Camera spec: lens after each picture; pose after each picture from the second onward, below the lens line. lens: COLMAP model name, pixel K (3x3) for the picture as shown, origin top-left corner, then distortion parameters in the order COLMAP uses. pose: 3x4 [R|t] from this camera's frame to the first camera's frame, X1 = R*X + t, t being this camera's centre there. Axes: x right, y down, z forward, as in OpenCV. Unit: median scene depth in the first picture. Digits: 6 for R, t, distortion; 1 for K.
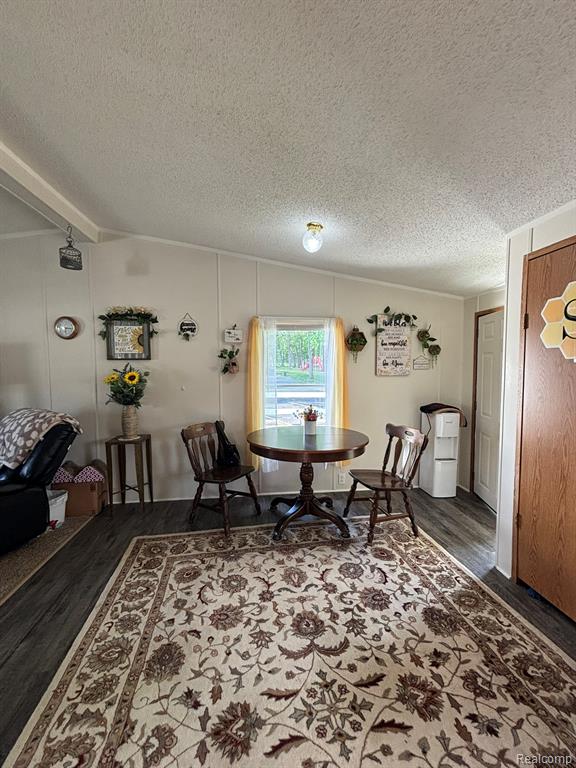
lens RADIAL K [[306.4, 0, 287.9], [0, 306.4, 384.1], [0, 0, 1]] dist [-0.002724, -0.000731]
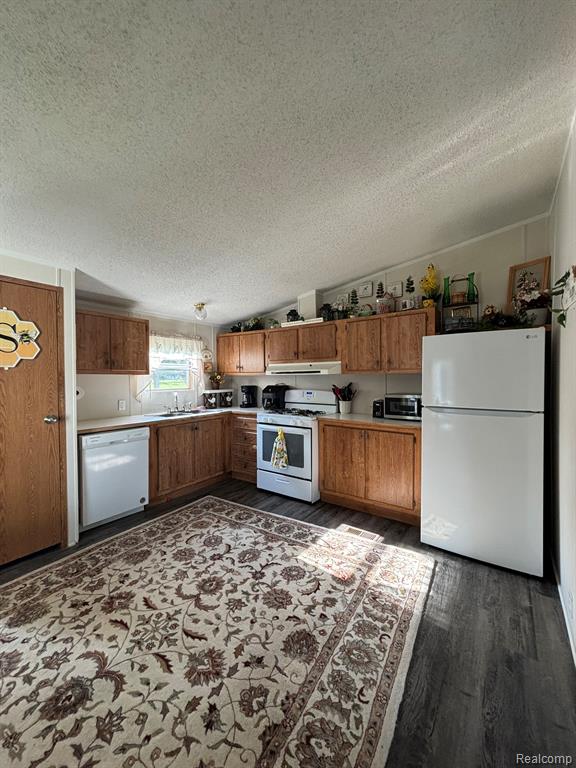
lens RADIAL K [[306.4, 0, 286.5], [0, 306.4, 381.0], [0, 0, 1]] dist [-0.002724, -0.000731]
pose [[-0.736603, -0.006354, 0.676295, -1.102372], [0.048312, 0.996907, 0.061986, -0.058347], [-0.674598, 0.078332, -0.734018, 1.430939]]
